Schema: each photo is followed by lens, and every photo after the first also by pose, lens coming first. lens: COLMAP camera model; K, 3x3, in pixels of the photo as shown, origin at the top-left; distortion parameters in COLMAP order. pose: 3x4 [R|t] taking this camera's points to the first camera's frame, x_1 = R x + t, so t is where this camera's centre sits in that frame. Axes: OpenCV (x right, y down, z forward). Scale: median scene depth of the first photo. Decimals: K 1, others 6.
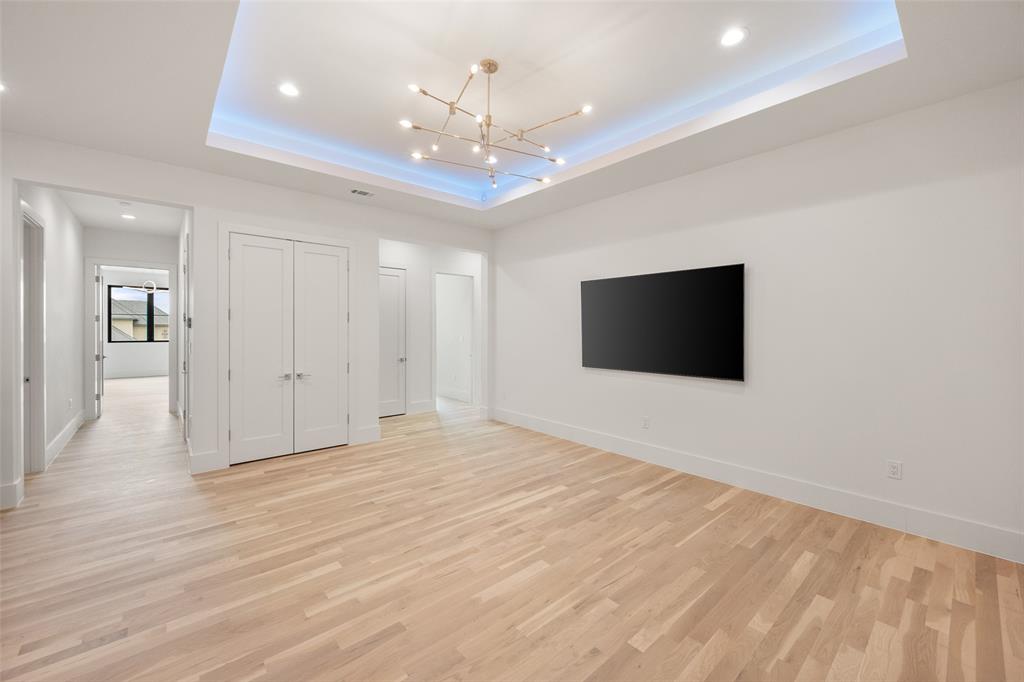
lens RADIAL K [[403.1, 0, 512.9], [0, 403.1, 335.9], [0, 0, 1]] dist [0.002564, -0.000042]
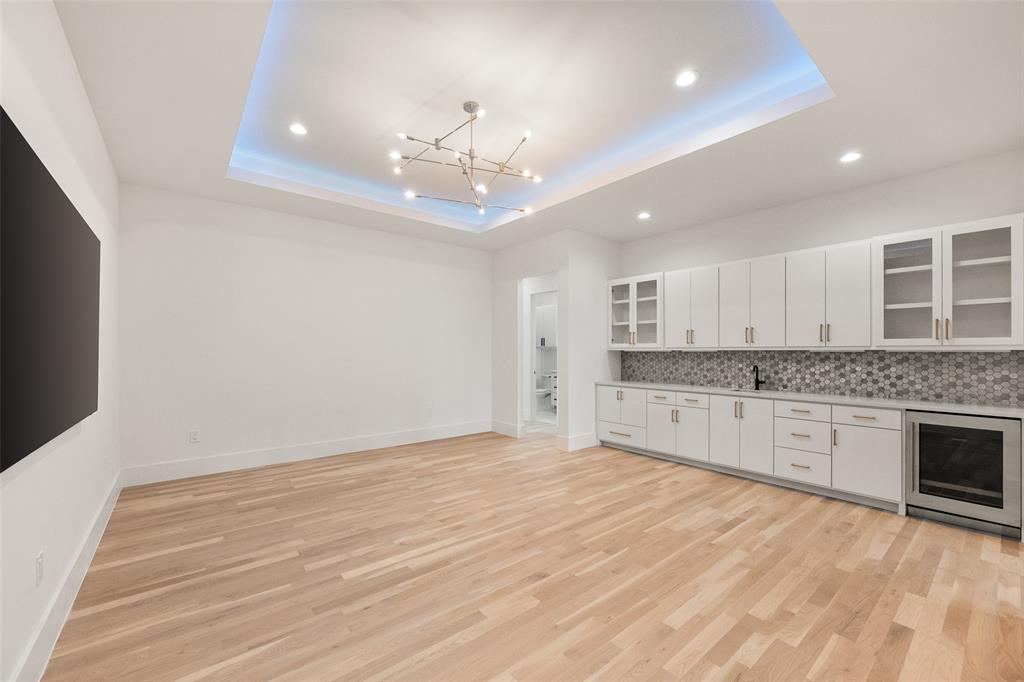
lens RADIAL K [[403.1, 0, 510.2], [0, 403.1, 344.8], [0, 0, 1]] dist [0.002564, -0.000042]
pose [[-0.999208, -0.004826, 0.039493, -0.201955], [-0.004793, 0.999988, 0.000926, -0.004871], [-0.039497, 0.000736, -0.999219, 2.011402]]
